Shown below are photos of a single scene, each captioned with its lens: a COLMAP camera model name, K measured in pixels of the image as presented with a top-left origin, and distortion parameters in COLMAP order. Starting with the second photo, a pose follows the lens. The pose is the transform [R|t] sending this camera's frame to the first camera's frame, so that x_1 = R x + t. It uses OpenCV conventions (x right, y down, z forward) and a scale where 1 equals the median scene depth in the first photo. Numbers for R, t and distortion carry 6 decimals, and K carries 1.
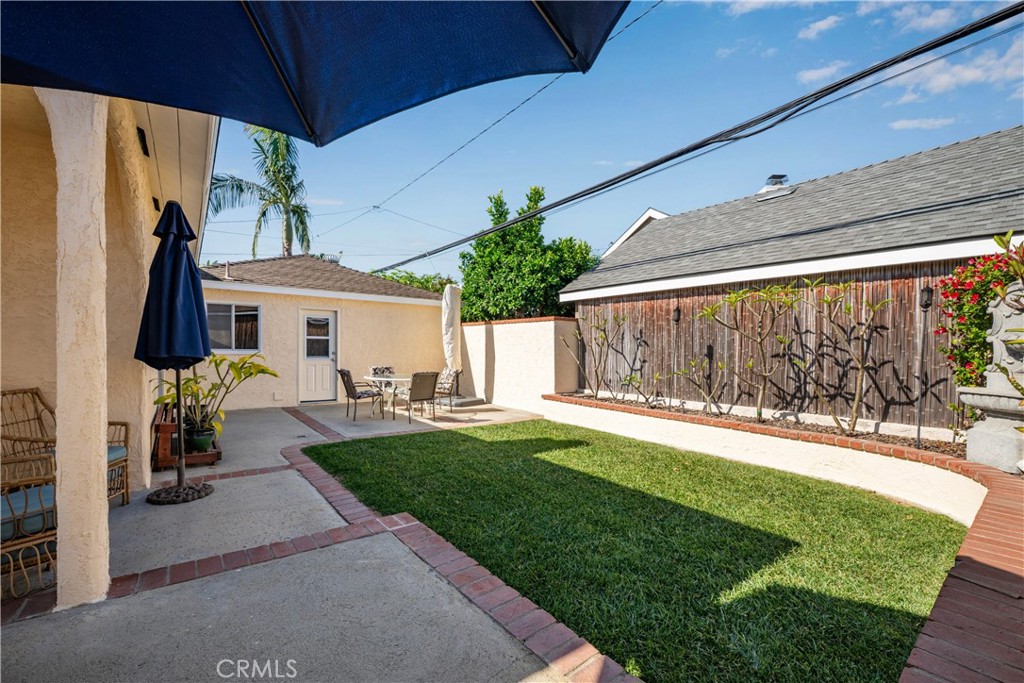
lens RADIAL K [[419.7, 0, 510.7], [0, 419.7, 351.6], [0, 0, 1]] dist [-0.002257, -0.000249]
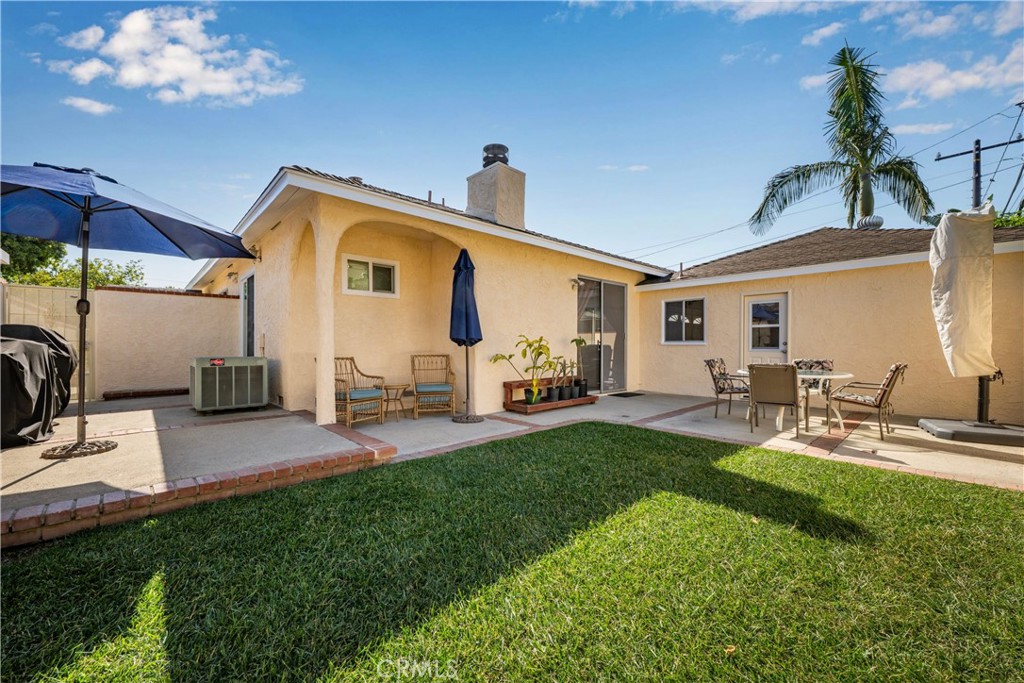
lens RADIAL K [[406.8, 0, 508.6], [0, 406.8, 349.9], [0, 0, 1]] dist [-0.000232, -0.000059]
pose [[0.079082, -0.005252, -0.996854, 0.426366], [-0.006202, 0.999964, -0.005760, 0.031900], [0.996849, 0.006638, 0.079046, 0.497407]]
